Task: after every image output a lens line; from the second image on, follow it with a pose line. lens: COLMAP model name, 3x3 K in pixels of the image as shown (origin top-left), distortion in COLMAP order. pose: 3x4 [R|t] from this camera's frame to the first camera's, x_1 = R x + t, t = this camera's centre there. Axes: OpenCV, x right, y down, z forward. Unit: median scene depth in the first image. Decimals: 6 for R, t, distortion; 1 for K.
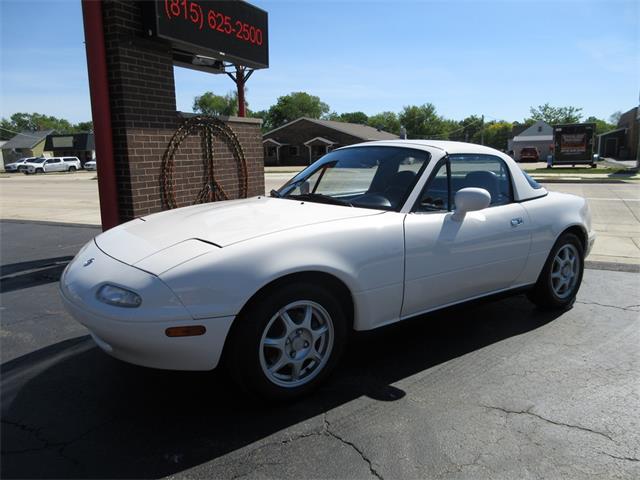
lens RADIAL K [[475.8, 0, 320.0], [0, 475.8, 237.9], [0, 0, 1]] dist [-0.003514, 0.010684]
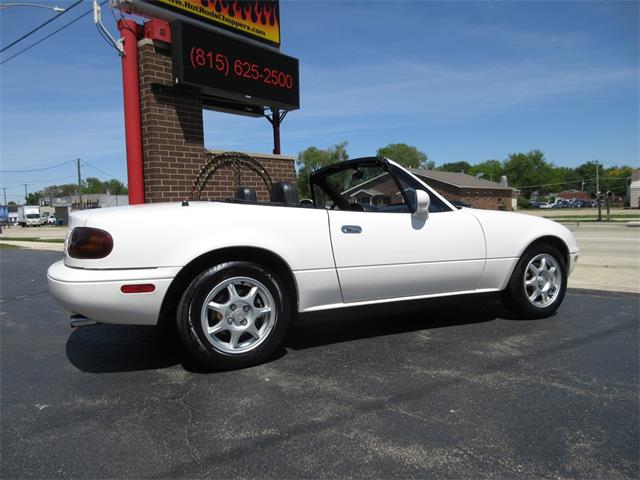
lens RADIAL K [[475.8, 0, 320.0], [0, 475.8, 237.9], [0, 0, 1]] dist [-0.003514, 0.010684]
pose [[0.976838, 0.003086, -0.213958, 0.170822], [-0.025779, 0.994311, -0.103354, 0.044290], [0.212422, 0.106476, 0.971360, -0.007502]]
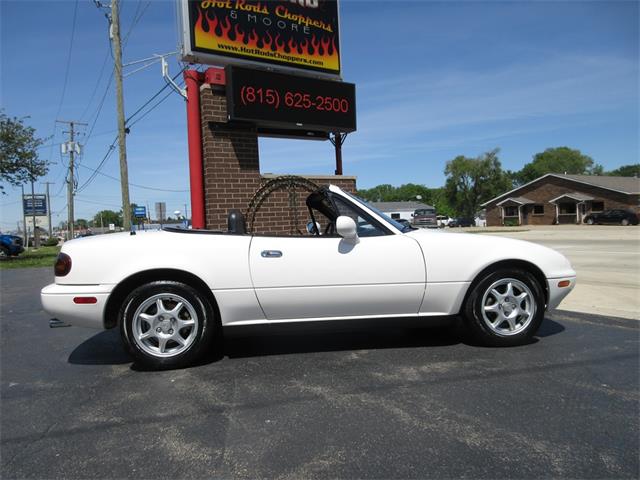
lens RADIAL K [[475.2, 0, 320.3], [0, 475.2, 238.5], [0, 0, 1]] dist [-0.004077, 0.006813]
pose [[0.861747, -0.002104, -0.507334, 0.391642], [-0.063139, 0.991772, -0.111360, 0.026411], [0.503394, 0.127997, 0.854524, 0.028494]]
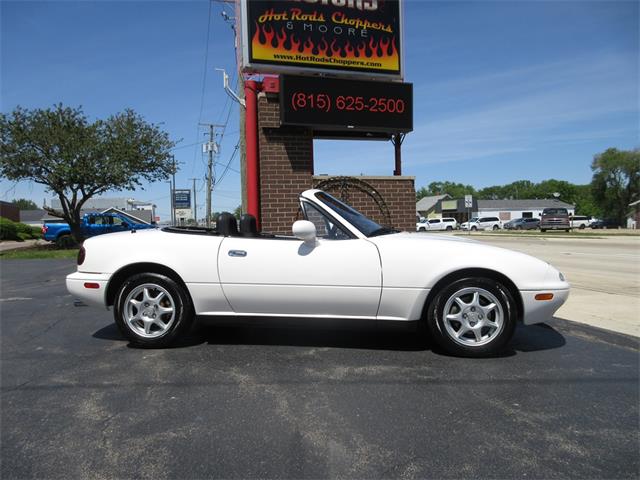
lens RADIAL K [[475.2, 0, 320.3], [0, 475.2, 238.5], [0, 0, 1]] dist [-0.004077, 0.006813]
pose [[0.695821, 0.026703, -0.717719, 0.551786], [-0.118378, 0.989905, -0.077936, 0.005694], [0.708392, 0.139192, 0.691958, 0.110303]]
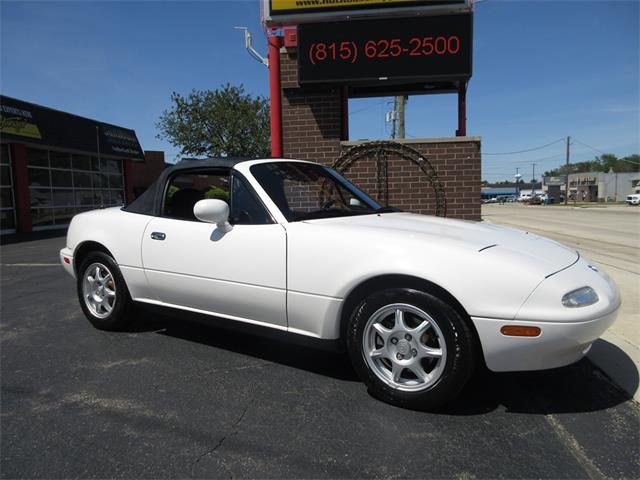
lens RADIAL K [[475.0, 0, 320.6], [0, 475.0, 237.3], [0, 0, 1]] dist [0.001605, 0.000187]
pose [[0.344448, 0.091642, -0.934322, 0.620702], [-0.153617, 0.987312, 0.040207, -0.066716], [0.926152, 0.129679, 0.354155, 0.491452]]
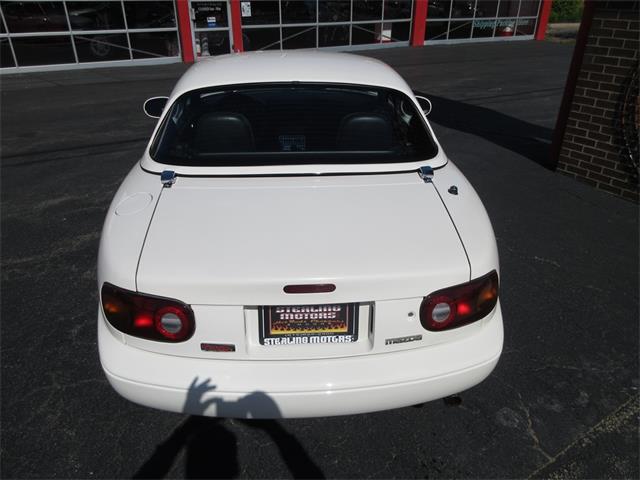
lens RADIAL K [[475.2, 0, 320.3], [0, 475.2, 238.5], [0, 0, 1]] dist [-0.004077, 0.006813]
pose [[-0.508856, 0.413431, -0.755076, 0.463008], [-0.153843, 0.819333, 0.552291, -0.212723], [0.846993, 0.397200, -0.353319, 0.772310]]
